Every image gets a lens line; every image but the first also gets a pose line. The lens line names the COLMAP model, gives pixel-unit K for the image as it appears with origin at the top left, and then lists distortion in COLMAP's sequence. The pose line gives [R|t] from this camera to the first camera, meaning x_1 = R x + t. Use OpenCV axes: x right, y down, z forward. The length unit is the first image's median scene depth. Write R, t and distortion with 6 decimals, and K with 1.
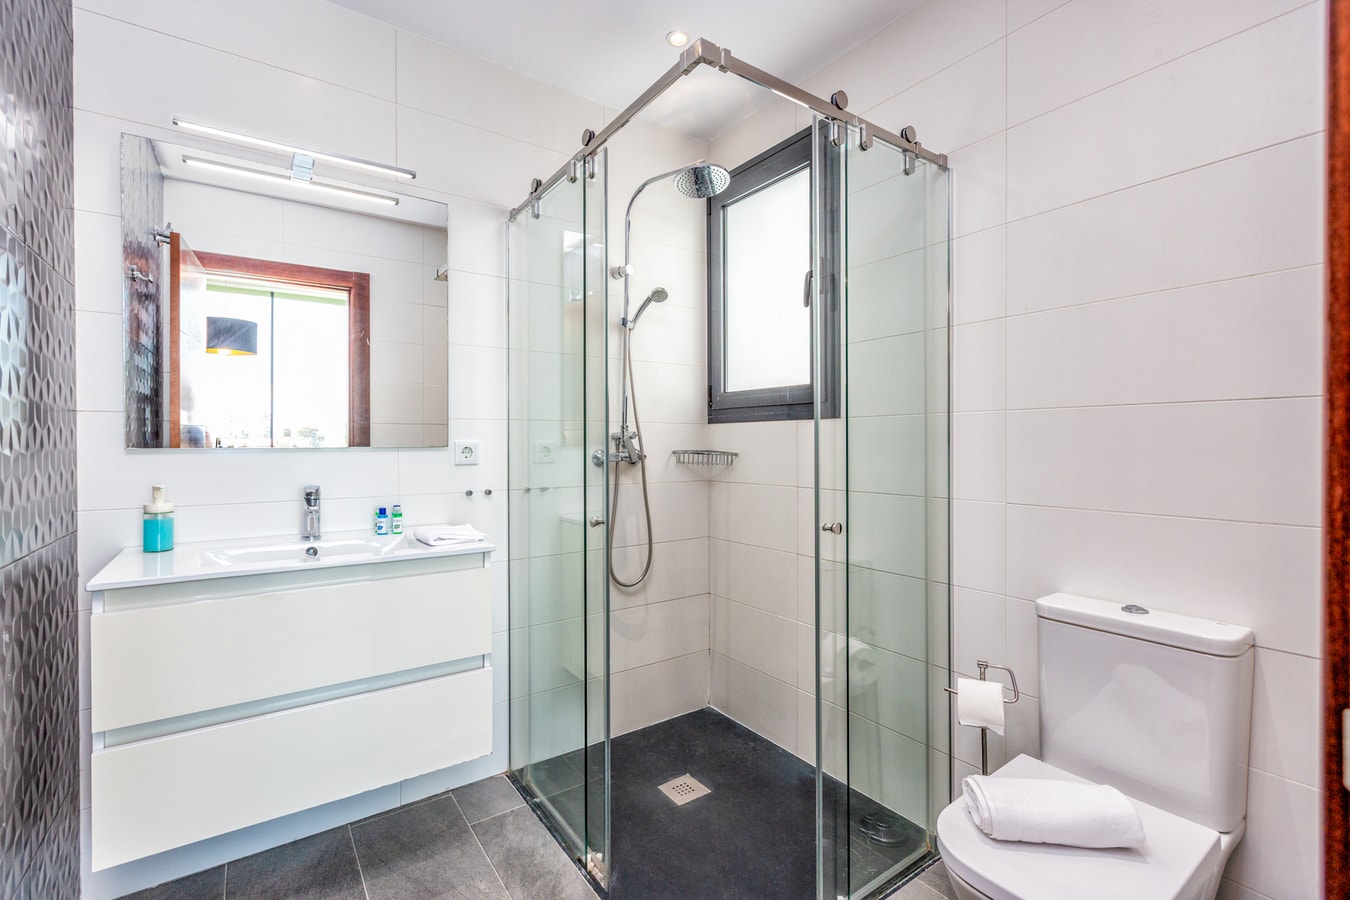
lens RADIAL K [[626.0, 0, 673.8], [0, 626.0, 451.4], [0, 0, 1]] dist [0.022780, -0.006362]
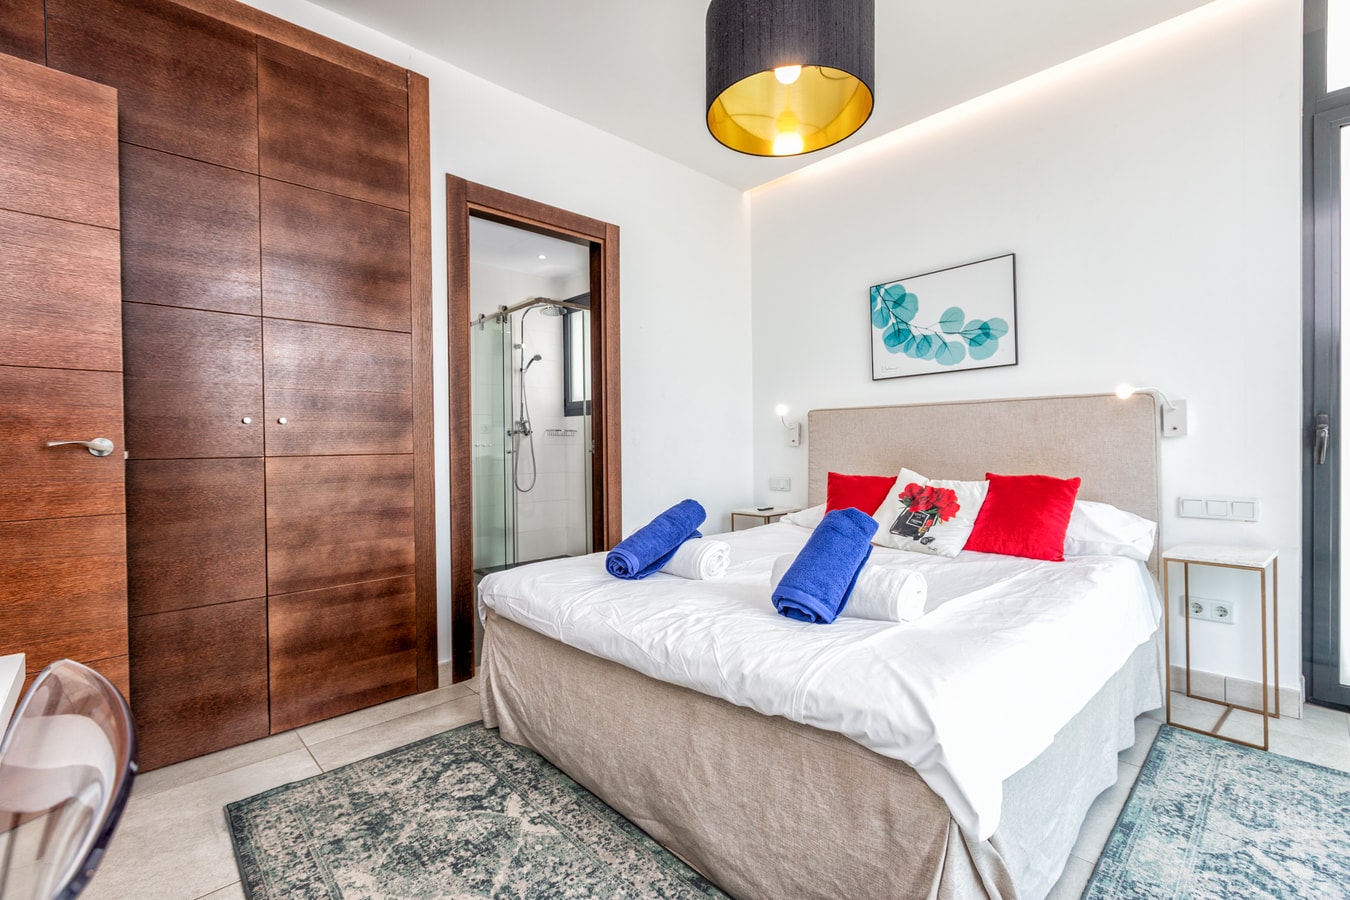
lens RADIAL K [[626.0, 0, 677.1], [0, 626.0, 448.0], [0, 0, 1]] dist [0.022780, -0.006362]
pose [[0.988116, -0.009540, 0.153412, 0.118601], [0.007679, 0.999890, 0.012723, 0.042285], [-0.153517, -0.011394, 0.988080, -1.227745]]
